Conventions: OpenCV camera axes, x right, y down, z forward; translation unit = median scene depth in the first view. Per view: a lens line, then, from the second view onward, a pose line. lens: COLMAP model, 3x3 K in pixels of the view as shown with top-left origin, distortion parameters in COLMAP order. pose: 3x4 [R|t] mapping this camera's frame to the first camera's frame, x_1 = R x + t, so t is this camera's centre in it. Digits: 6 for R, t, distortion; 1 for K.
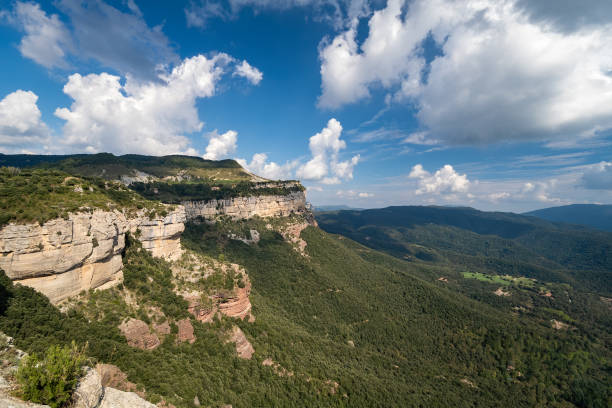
lens RADIAL K [[288.9, 0, 309.4], [0, 288.9, 203.8], [0, 0, 1]] dist [0.001949, 0.000377]
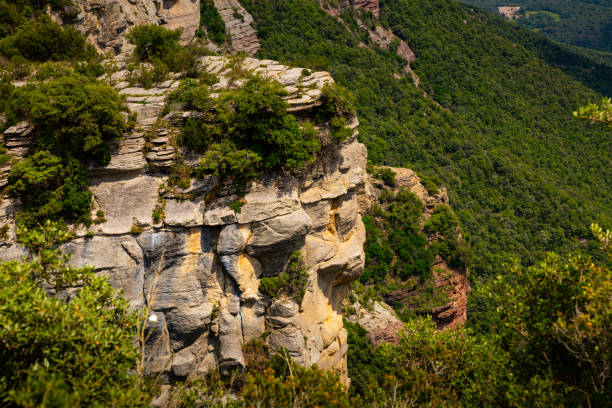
lens RADIAL K [[1160.4, 0, 300.1], [0, 1160.4, 210.4], [0, 0, 1]] dist [0.233619, 0.000000]
pose [[0.994466, -0.035477, 0.098883, -0.464081], [0.005811, 0.958389, 0.285407, -0.027644], [-0.104894, -0.283253, 0.953292, 0.122948]]
